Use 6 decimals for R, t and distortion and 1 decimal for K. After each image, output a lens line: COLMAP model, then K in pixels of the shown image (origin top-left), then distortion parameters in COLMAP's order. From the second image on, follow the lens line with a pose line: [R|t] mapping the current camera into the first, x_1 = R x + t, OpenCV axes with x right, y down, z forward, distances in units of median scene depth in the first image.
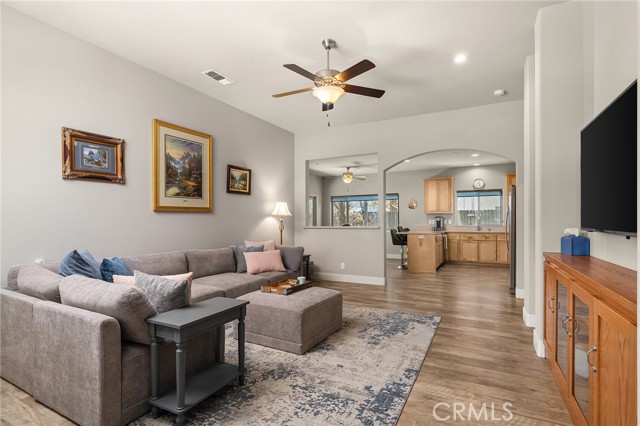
lens RADIAL K [[318.2, 0, 320.8], [0, 318.2, 220.8], [0, 0, 1]] dist [-0.002034, -0.000142]
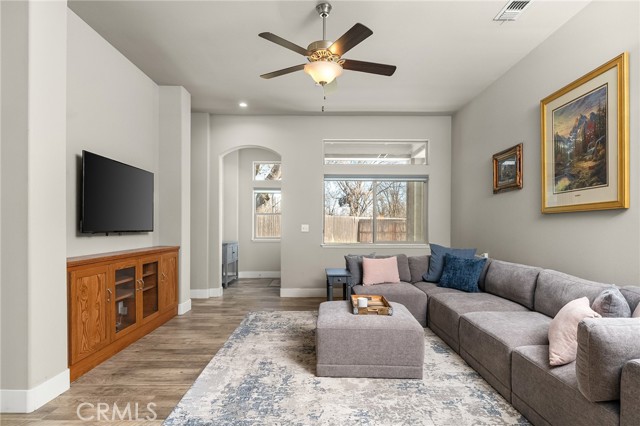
lens RADIAL K [[349.0, 0, 321.0], [0, 349.0, 224.0], [0, 0, 1]] dist [0.000690, 0.000124]
pose [[-0.885859, -0.006512, -0.463908, 0.484841], [-0.004976, 0.999977, -0.004534, -0.000880], [0.463927, -0.001708, -0.885872, 1.942089]]
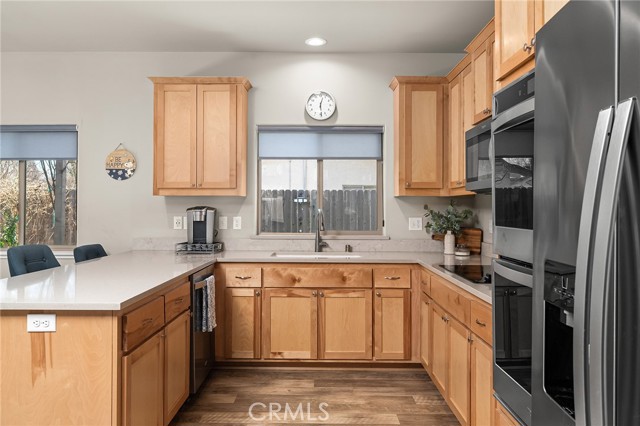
lens RADIAL K [[474.2, 0, 319.5], [0, 474.2, 205.6], [0, 0, 1]] dist [-0.006307, -0.002624]
pose [[0.890269, 0.009028, 0.455347, 0.265293], [-0.009304, 0.999955, -0.001635, -0.014329], [-0.455341, -0.002781, 0.890313, 0.545811]]
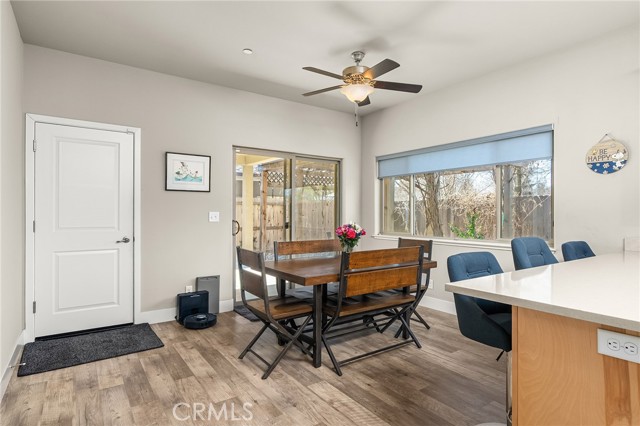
lens RADIAL K [[350.3, 0, 320.0], [0, 350.3, 213.0], [0, 0, 1]] dist [-0.002602, -0.001016]
pose [[0.889765, 0.000675, -0.456419, 0.215955], [0.000455, 0.999997, 0.002367, -0.003589], [0.456419, -0.002314, 0.889762, 0.650439]]
